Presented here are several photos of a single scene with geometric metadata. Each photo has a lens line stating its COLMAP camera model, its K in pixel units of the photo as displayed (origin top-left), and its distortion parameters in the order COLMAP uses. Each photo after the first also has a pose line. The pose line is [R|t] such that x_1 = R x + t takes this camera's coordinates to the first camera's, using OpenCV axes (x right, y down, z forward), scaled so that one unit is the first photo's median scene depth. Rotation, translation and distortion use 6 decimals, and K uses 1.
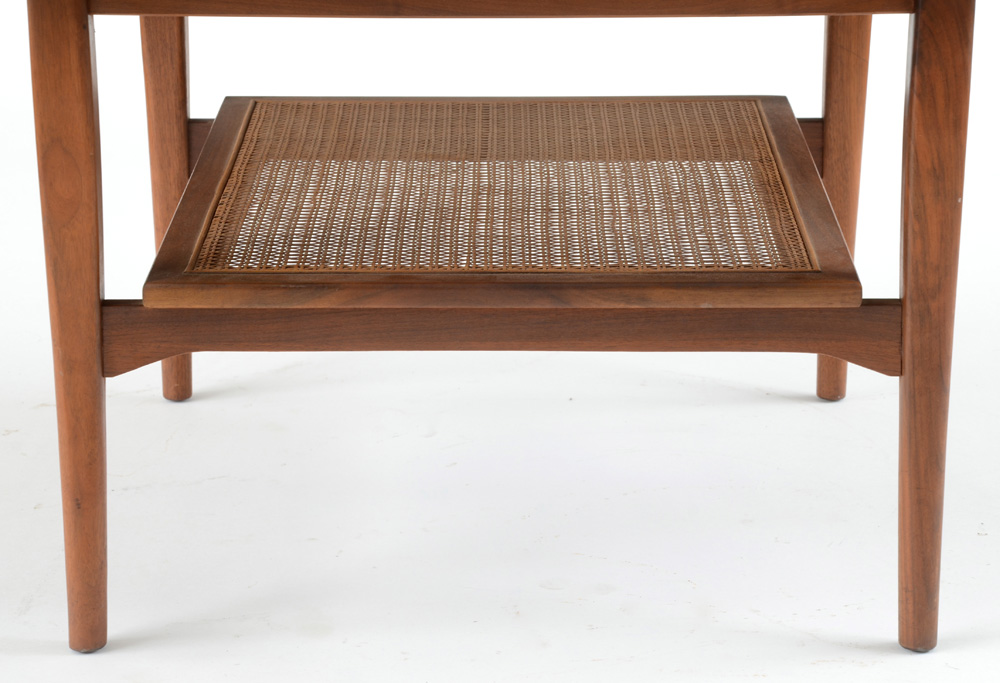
lens RADIAL K [[3112.5, 0, 530.7], [0, 3112.5, 346.0], [0, 0, 1]] dist [0.905066, 0.000000]
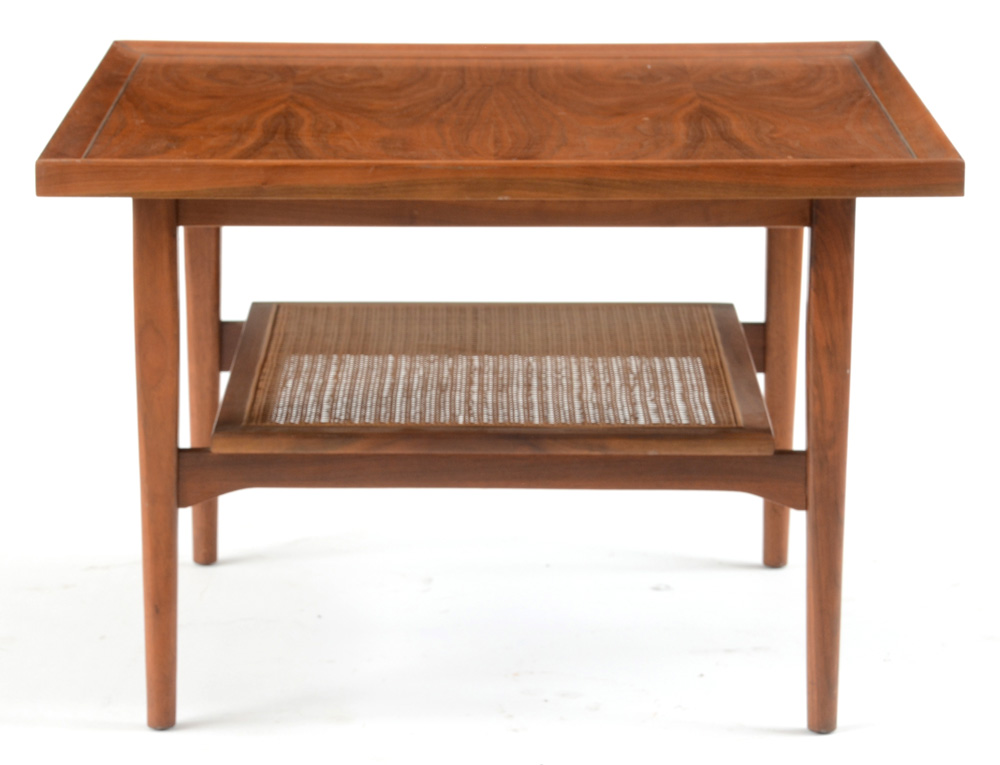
lens RADIAL K [[4141.1, 0, 489.8], [0, 4141.1, 403.5], [0, 0, 1]] dist [0.984409, 0.000000]
pose [[0.999981, 0.004625, -0.004039, -0.003052], [-0.004910, 0.997273, -0.073642, 0.088811], [0.003688, 0.073661, 0.997277, -0.660675]]
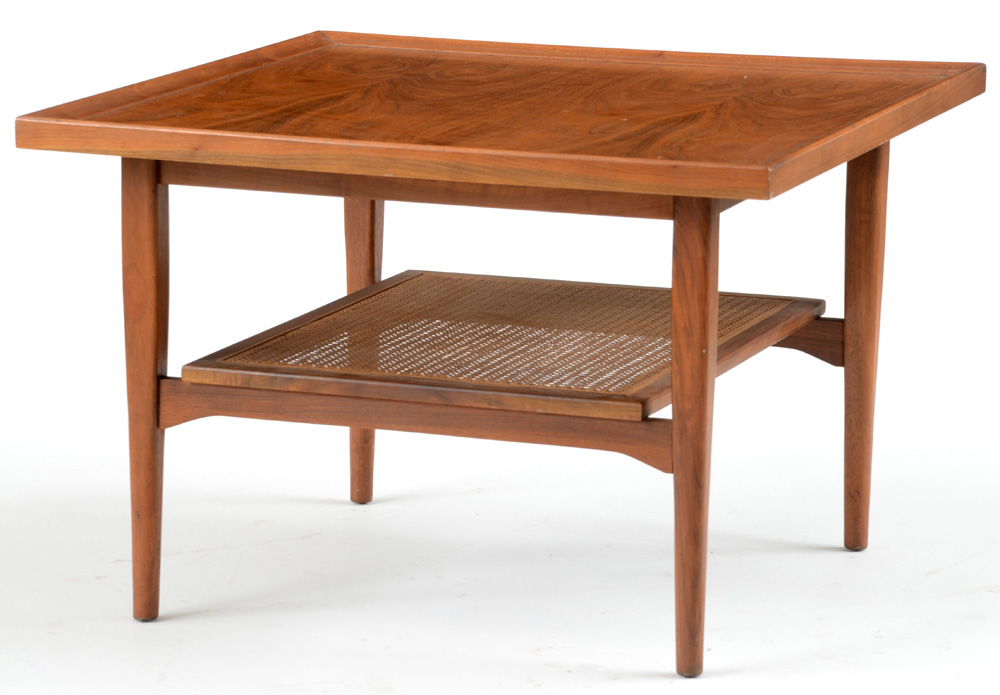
lens RADIAL K [[4778.2, 0, 495.3], [0, 4778.2, 376.3], [0, 0, 1]] dist [1.836897, 0.000000]
pose [[0.938046, 0.079423, -0.337287, 0.753048], [-0.110093, 0.991254, -0.072768, 0.129490], [0.328558, 0.105393, 0.938585, -1.038180]]
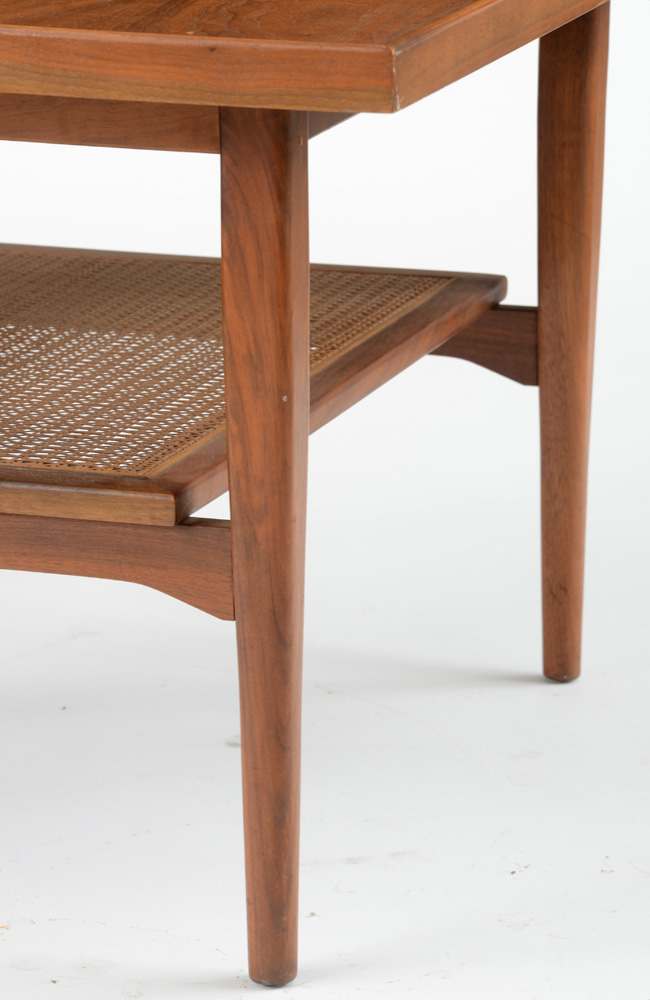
lens RADIAL K [[4199.8, 0, 309.1], [0, 4199.8, 497.8], [0, 0, 1]] dist [1.511658, 0.000000]
pose [[0.946240, 0.076766, -0.314223, 0.449364], [-0.087655, 0.995937, -0.020650, -0.000798], [0.311361, 0.047083, 0.949125, 0.020533]]
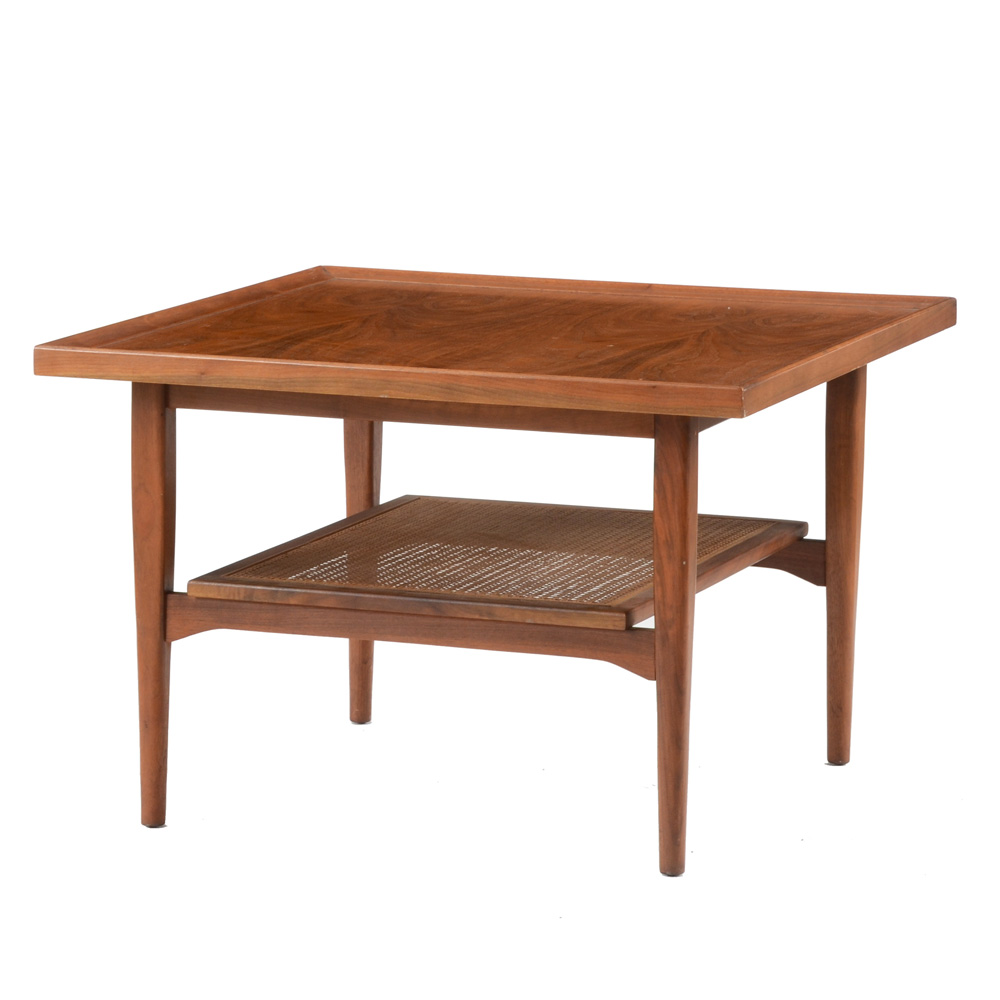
lens RADIAL K [[5305.8, 0, 497.5], [0, 5305.8, 504.2], [0, 0, 1]] dist [1.143310, 0.000000]
pose [[0.936462, 0.067034, -0.344304, 0.889091], [-0.109025, 0.988577, -0.104061, 0.192805], [0.333396, 0.134987, 0.933073, -1.351891]]
